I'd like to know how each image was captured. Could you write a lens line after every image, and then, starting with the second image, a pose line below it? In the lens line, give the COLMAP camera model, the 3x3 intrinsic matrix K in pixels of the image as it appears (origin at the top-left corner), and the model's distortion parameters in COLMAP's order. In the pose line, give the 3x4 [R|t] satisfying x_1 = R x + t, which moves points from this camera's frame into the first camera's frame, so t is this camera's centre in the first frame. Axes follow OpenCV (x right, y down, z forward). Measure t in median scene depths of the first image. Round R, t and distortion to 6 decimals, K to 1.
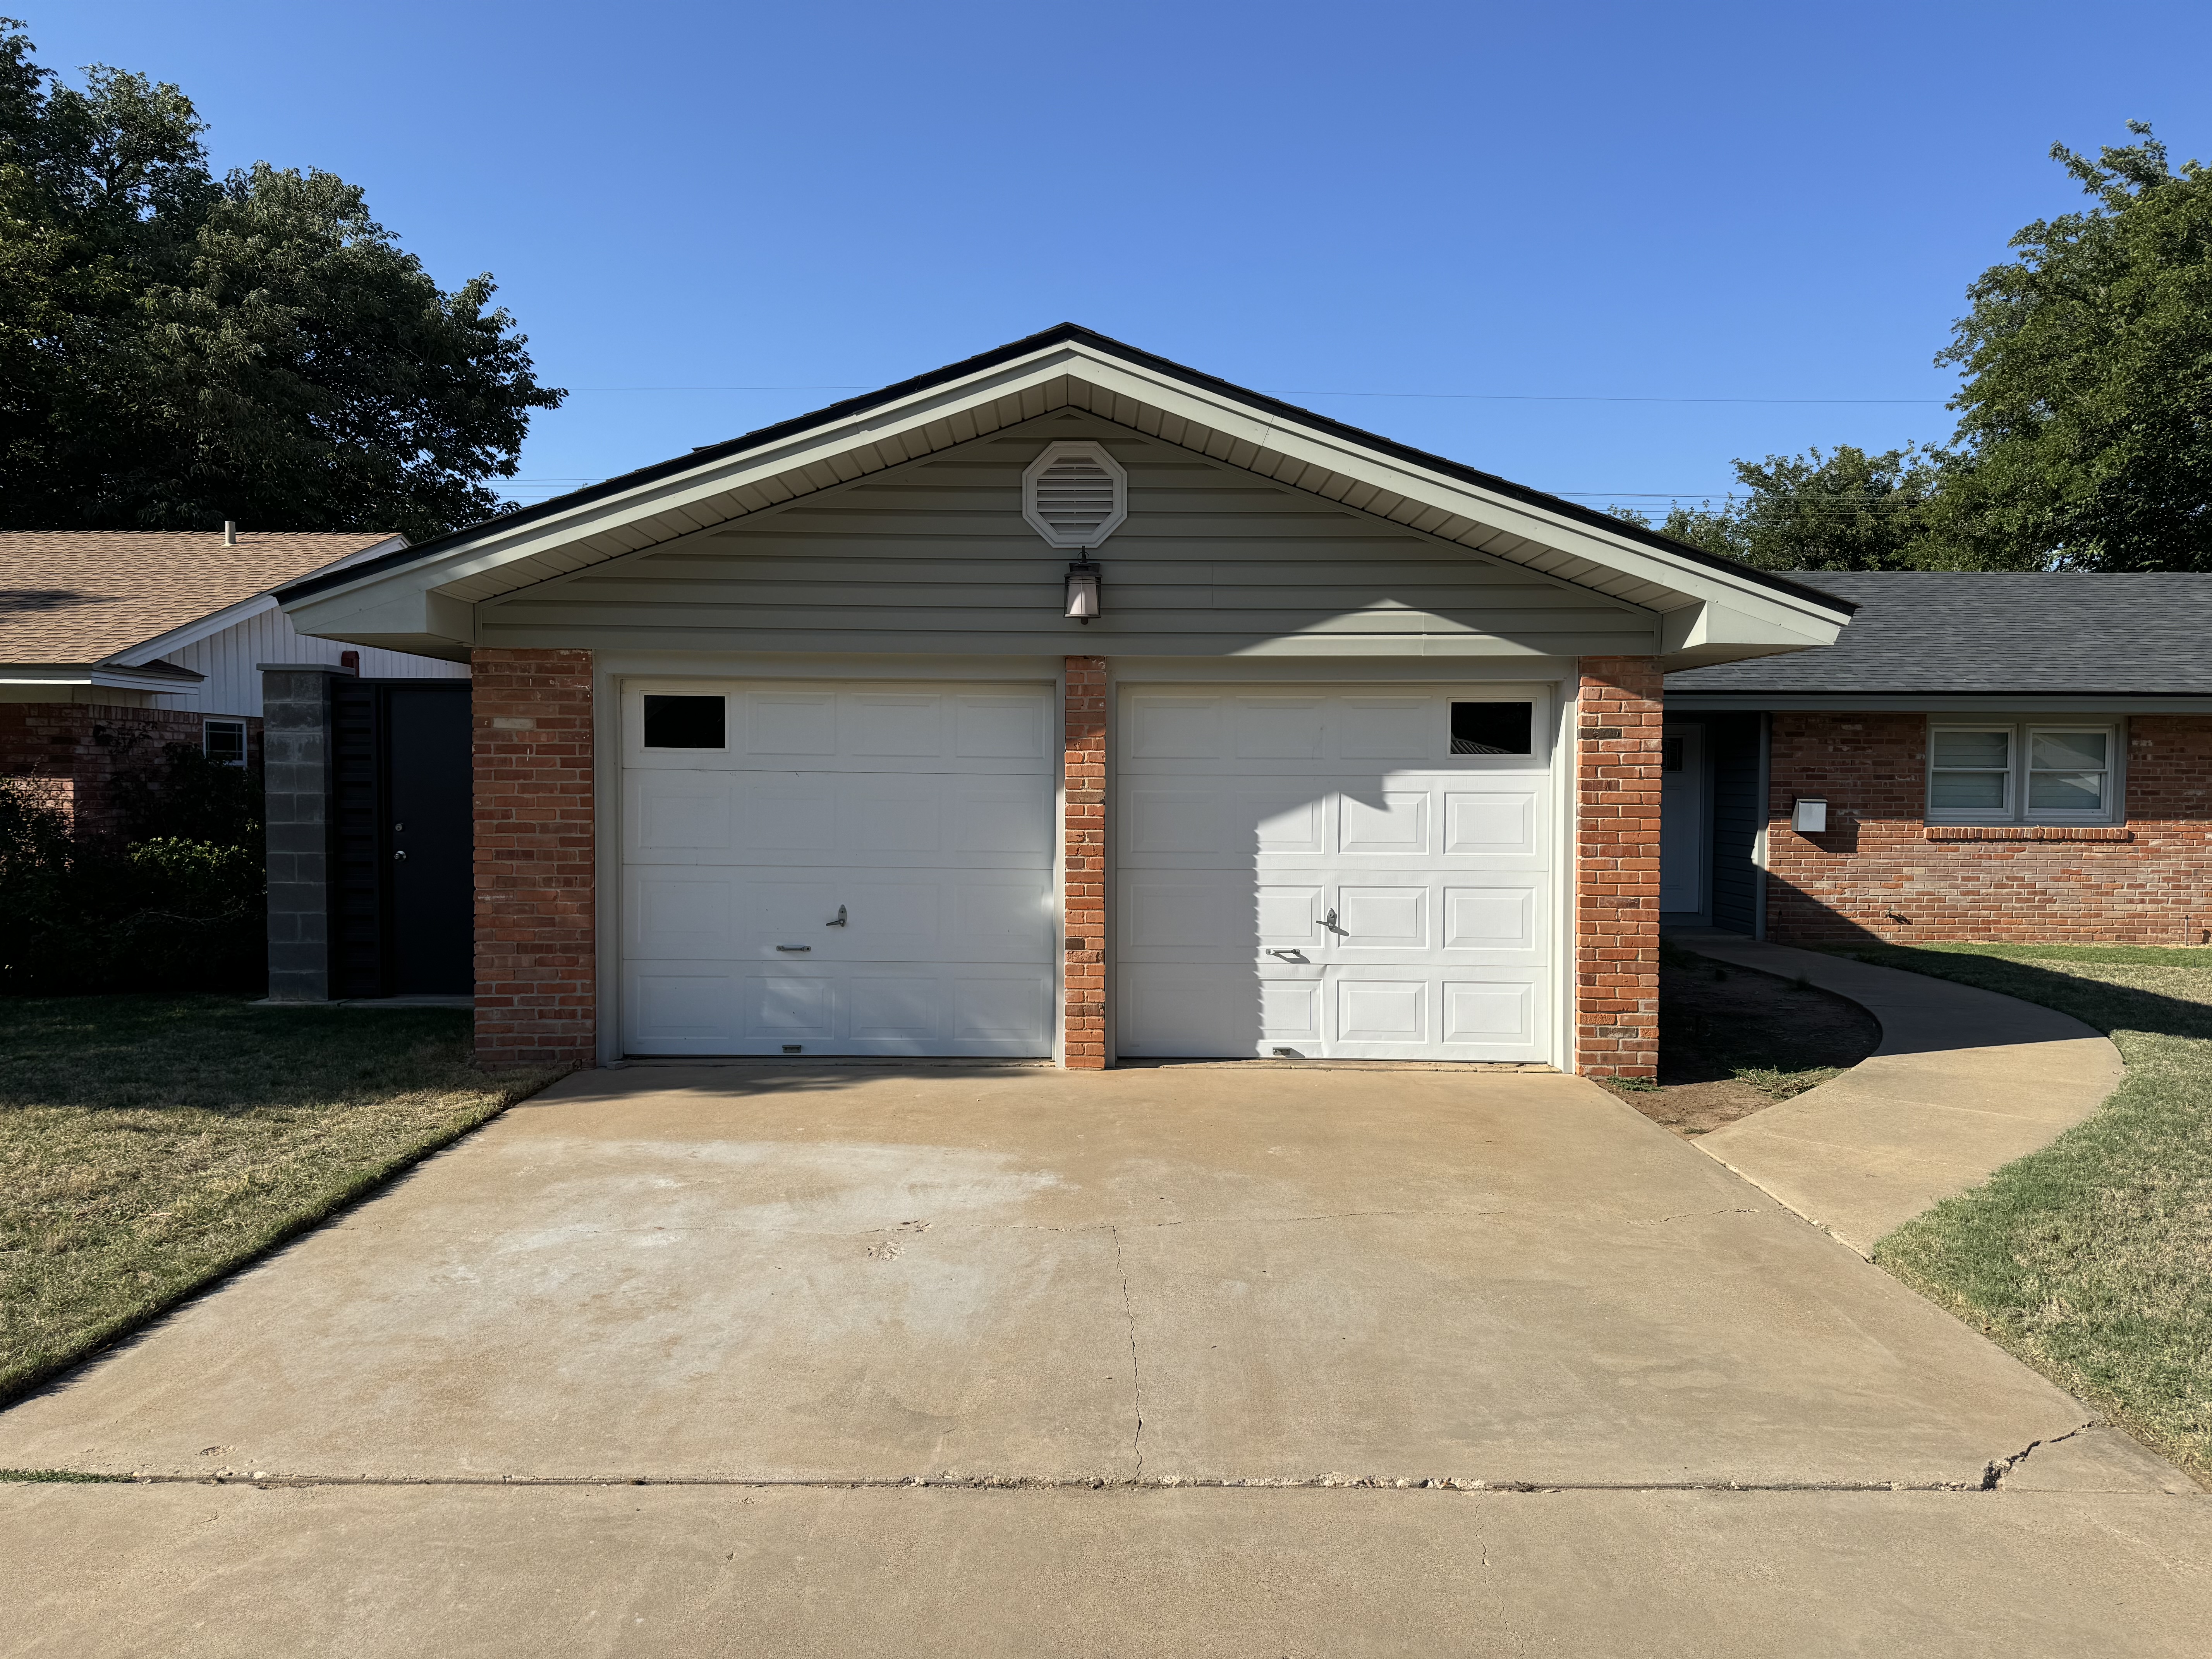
lens RADIAL K [[1582.6, 0, 1118.5], [0, 1582.6, 824.9], [0, 0, 1]] dist [-0.014388, -0.014691]
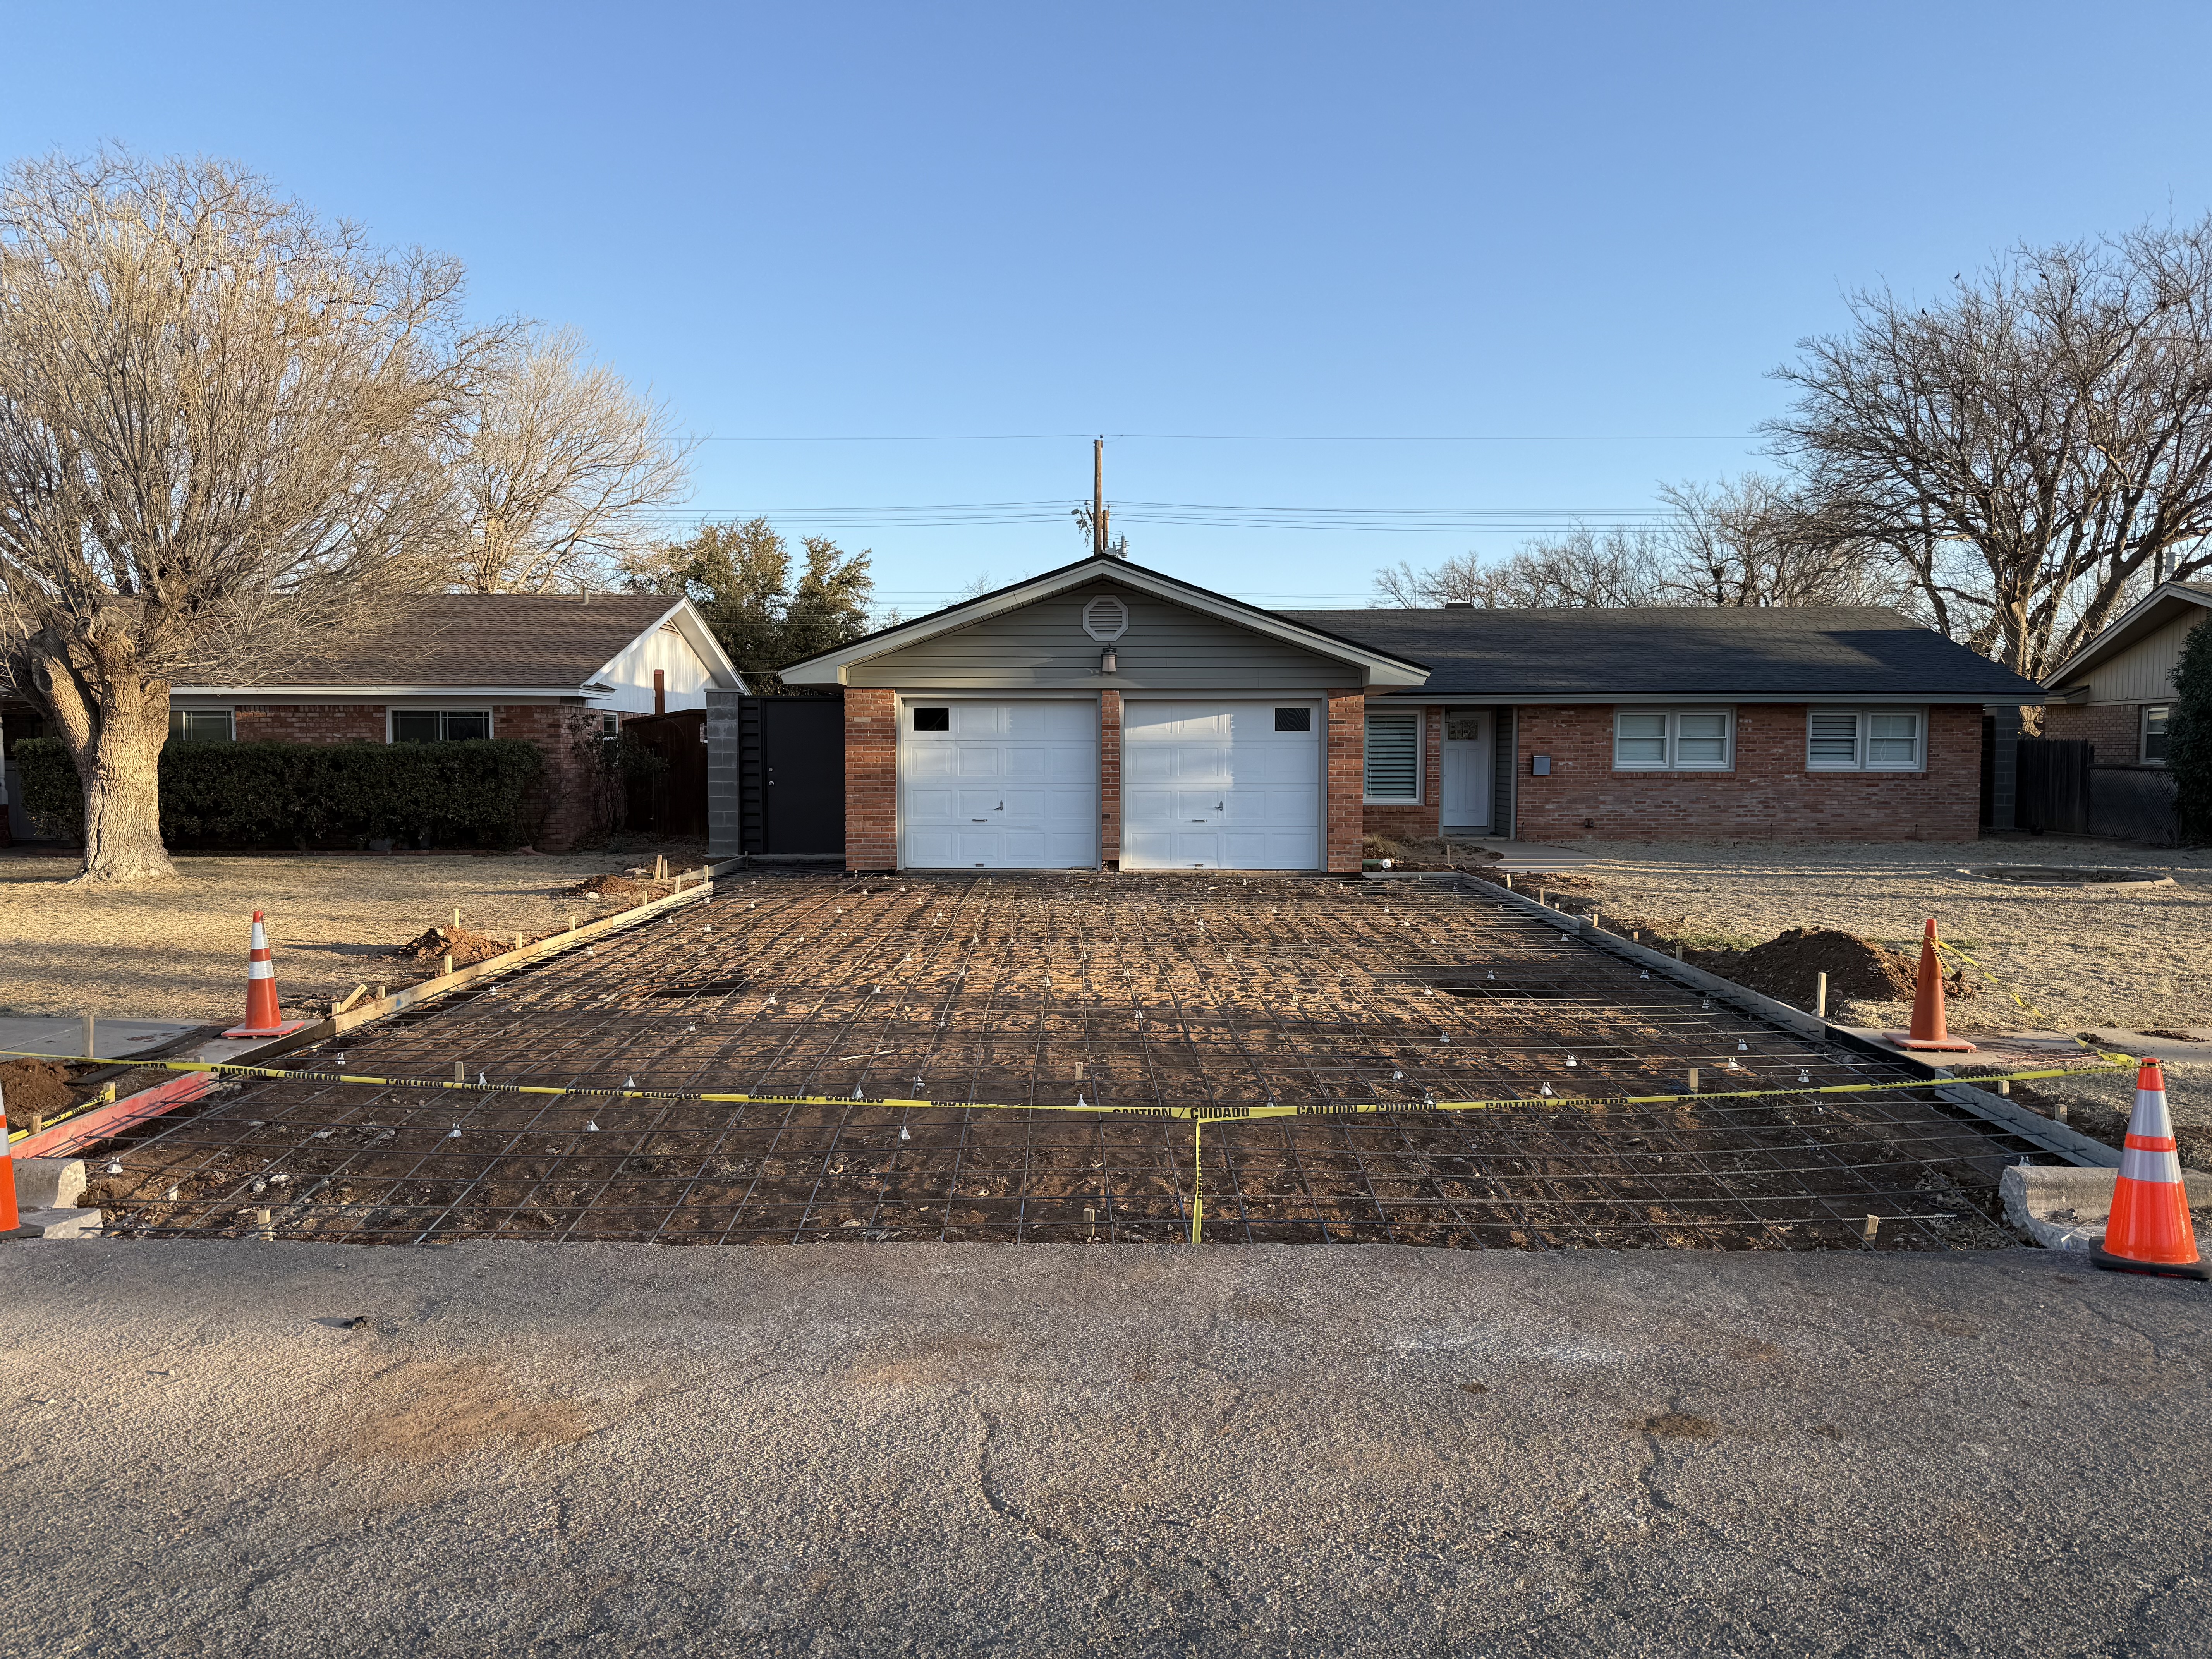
lens RADIAL K [[1541.3, 0, 1104.8], [0, 1541.3, 851.8], [0, 0, 1]] dist [0.045963, -0.059412]
pose [[0.999671, -0.003306, -0.025451, 0.020945], [0.004152, 0.999437, 0.033289, 0.043387], [0.025326, -0.033384, 0.999122, -0.983772]]
